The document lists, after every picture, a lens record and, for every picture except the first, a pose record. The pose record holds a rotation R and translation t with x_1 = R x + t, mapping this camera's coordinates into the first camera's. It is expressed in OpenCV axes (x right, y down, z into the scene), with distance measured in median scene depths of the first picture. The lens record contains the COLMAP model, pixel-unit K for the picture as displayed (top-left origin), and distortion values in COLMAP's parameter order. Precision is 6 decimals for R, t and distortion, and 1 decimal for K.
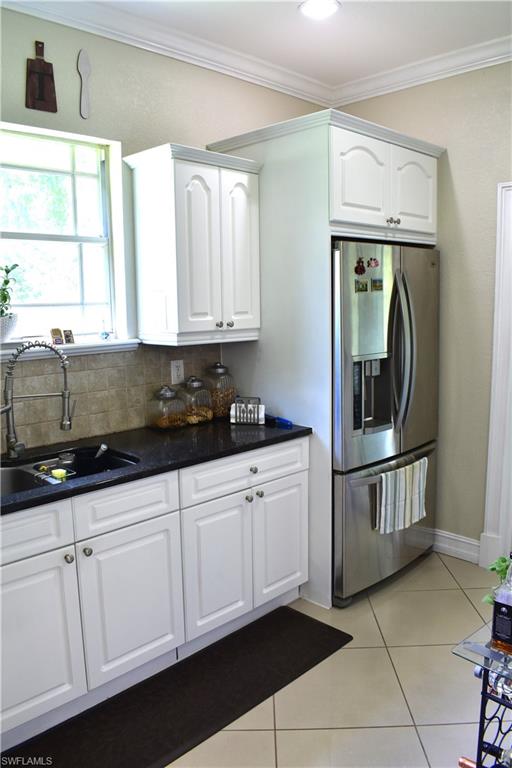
lens RADIAL K [[605.1, 0, 254.1], [0, 605.1, 386.7], [0, 0, 1]] dist [-0.075052, -0.001440]
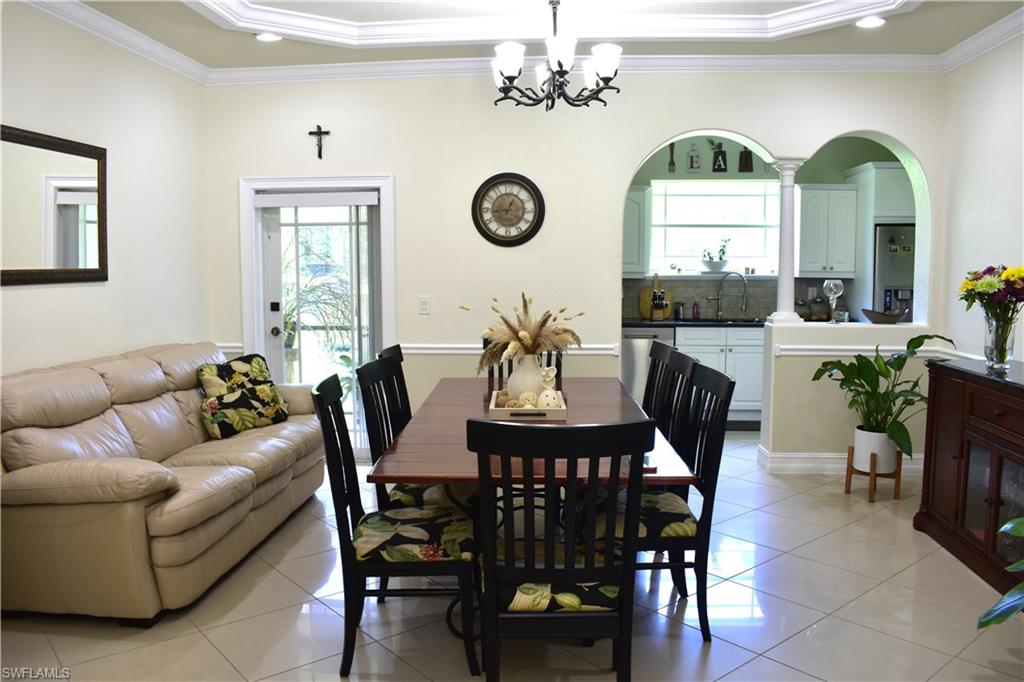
lens RADIAL K [[806.8, 0, 516.1], [0, 806.8, 335.7], [0, 0, 1]] dist [-0.075052, -0.001440]
pose [[0.660132, 0.083088, -0.746540, 1.287129], [-0.115355, 0.993288, 0.008547, 0.218625], [0.742240, 0.080475, 0.665285, -1.522810]]
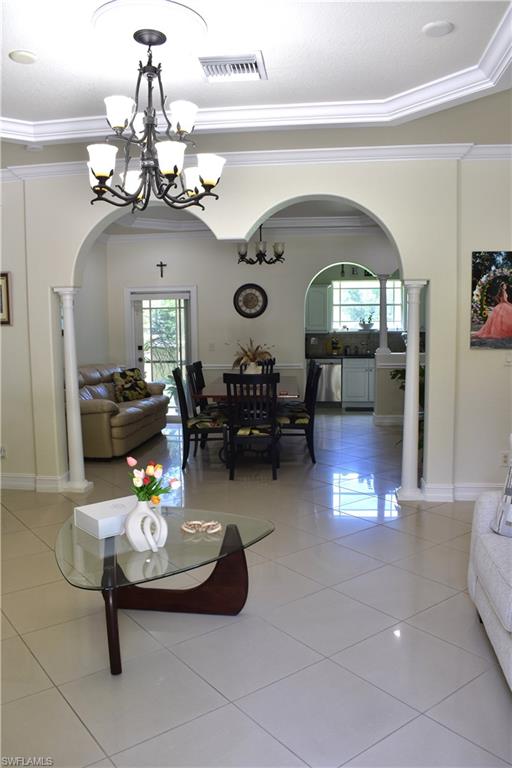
lens RADIAL K [[605.1, 0, 252.8], [0, 605.1, 382.6], [0, 0, 1]] dist [-0.075052, -0.001440]
pose [[0.622886, 0.082540, -0.777946, 2.324334], [-0.109446, 0.993833, 0.017815, 0.301888], [0.774619, 0.074046, 0.628078, -2.224444]]
